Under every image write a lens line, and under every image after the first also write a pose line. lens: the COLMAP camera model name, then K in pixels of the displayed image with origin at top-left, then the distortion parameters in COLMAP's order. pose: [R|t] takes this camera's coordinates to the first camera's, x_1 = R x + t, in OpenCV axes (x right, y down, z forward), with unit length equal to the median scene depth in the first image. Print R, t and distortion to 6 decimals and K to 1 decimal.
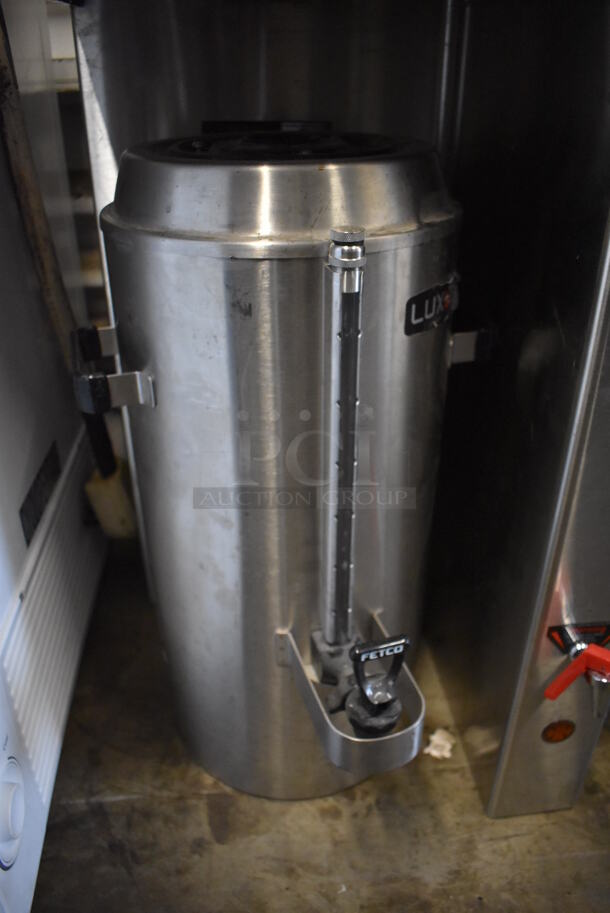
lens RADIAL K [[706.1, 0, 305.0], [0, 706.1, 431.3], [0, 0, 1]] dist [-0.096492, 0.025020]
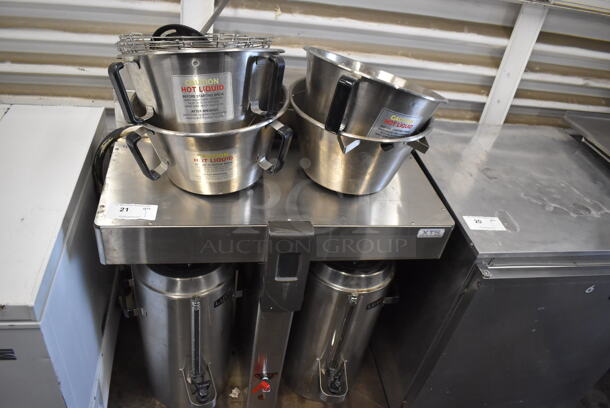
lens RADIAL K [[471.7, 0, 281.9], [0, 471.7, 193.8], [0, 0, 1]] dist [-0.096492, 0.025020]
pose [[0.991065, 0.064482, 0.116759, 0.123023], [-0.079552, 0.988398, 0.129390, -0.808782], [-0.107061, -0.137522, 0.984696, -1.061730]]
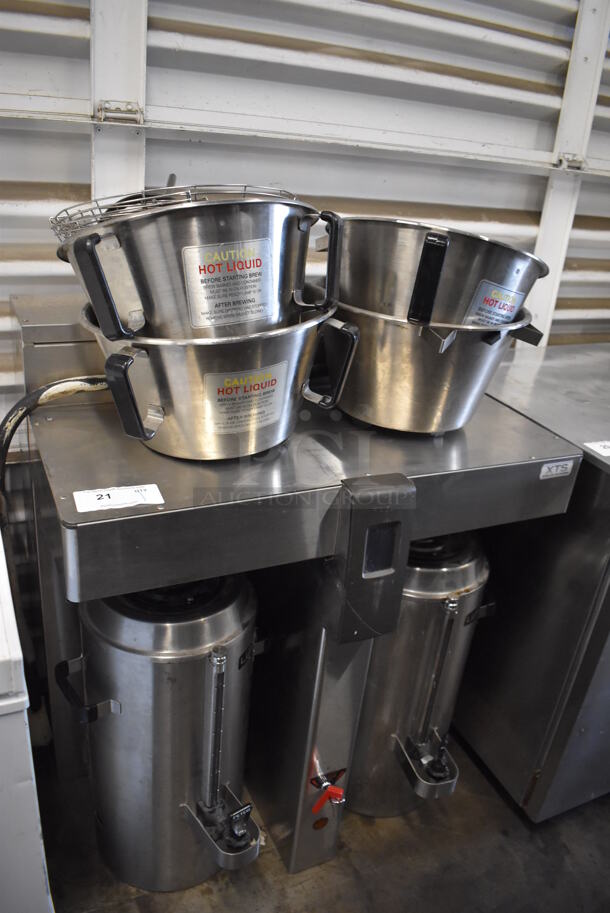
lens RADIAL K [[706.1, 0, 278.6], [0, 706.1, 460.3], [0, 0, 1]] dist [-0.096492, 0.025020]
pose [[0.945999, -0.068210, 0.316913, -0.283666], [0.081457, 0.996263, -0.028725, -0.522886], [-0.313769, 0.052988, 0.948020, -0.841495]]
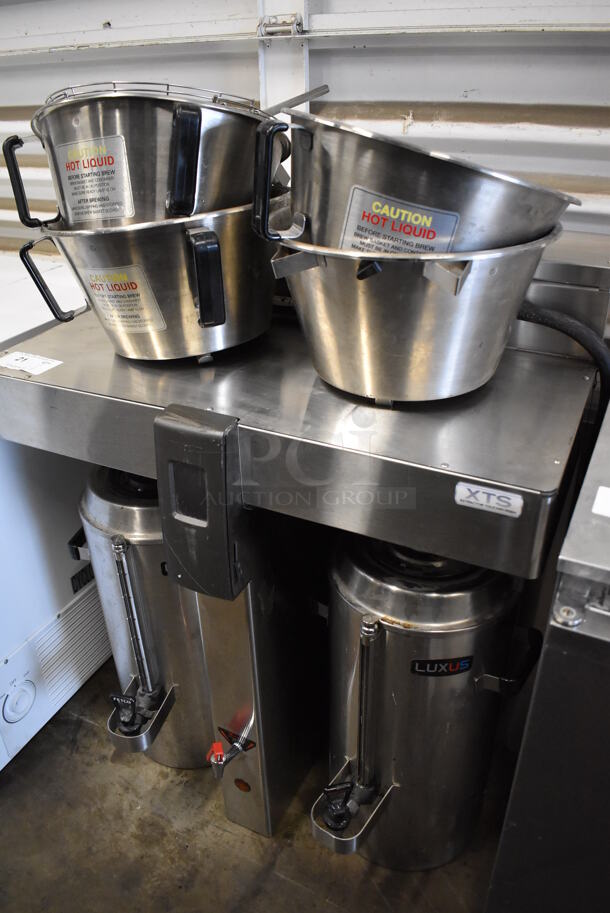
lens RADIAL K [[706.1, 0, 297.8], [0, 706.1, 437.2], [0, 0, 1]] dist [-0.096492, 0.025020]
pose [[0.844931, 0.228698, -0.483517, 1.106203], [-0.223480, 0.972239, 0.069333, -0.595192], [0.485951, 0.049475, 0.872585, -0.555384]]
